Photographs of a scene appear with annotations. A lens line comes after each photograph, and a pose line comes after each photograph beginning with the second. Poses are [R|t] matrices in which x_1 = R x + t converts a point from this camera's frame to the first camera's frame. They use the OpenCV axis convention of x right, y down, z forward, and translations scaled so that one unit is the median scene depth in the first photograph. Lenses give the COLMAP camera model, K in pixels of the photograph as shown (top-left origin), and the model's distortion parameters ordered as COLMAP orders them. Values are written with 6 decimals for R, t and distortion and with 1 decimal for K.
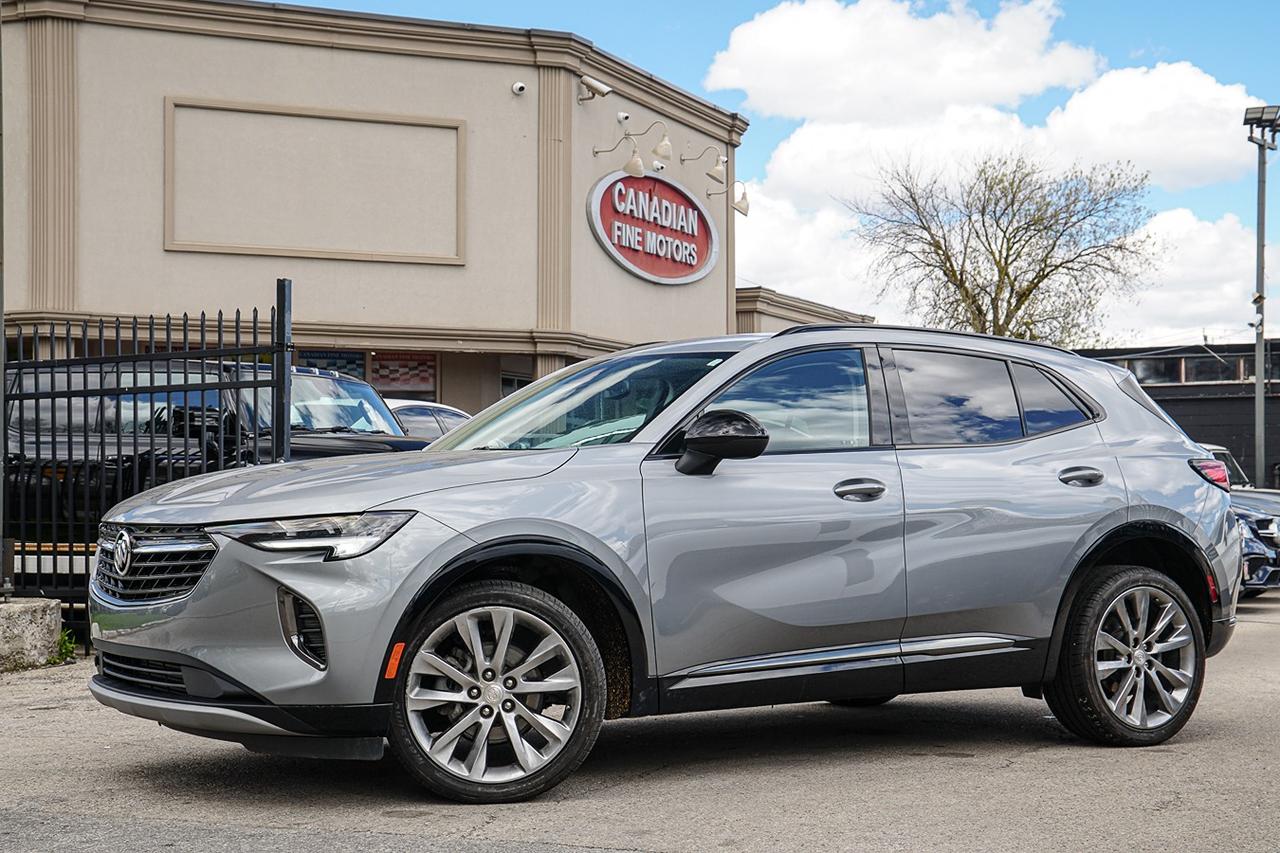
lens RADIAL K [[1718.6, 0, 638.5], [0, 1718.6, 456.5], [0, 0, 1]] dist [0.025524, -0.009019]
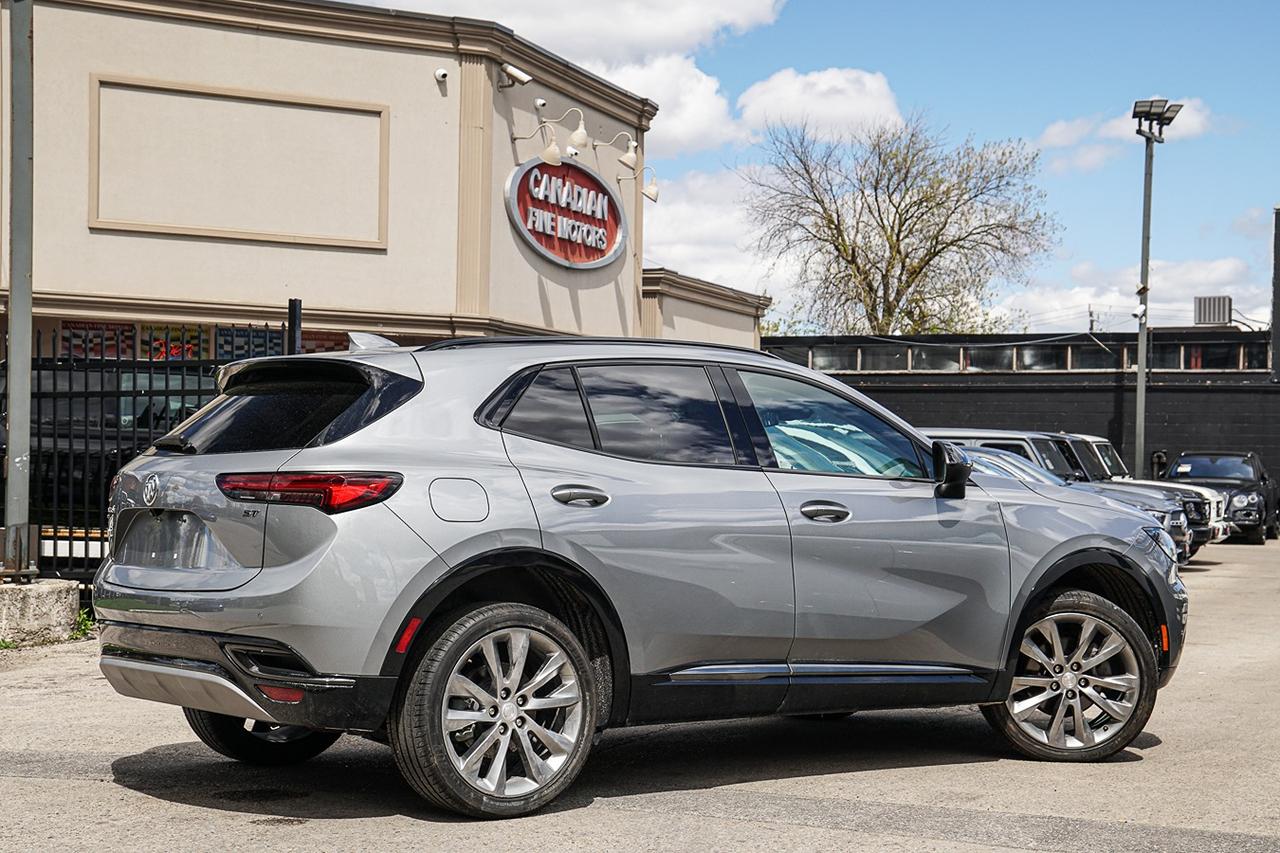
lens RADIAL K [[2039.4, 0, 640.0], [0, 2039.4, 426.5], [0, 0, 1]] dist [-0.028431, 0.090706]
pose [[0.994582, 0.021413, 0.101730, -0.050650], [-0.023102, 0.999614, 0.015458, -0.020153], [-0.101360, -0.017725, 0.994692, -0.150958]]
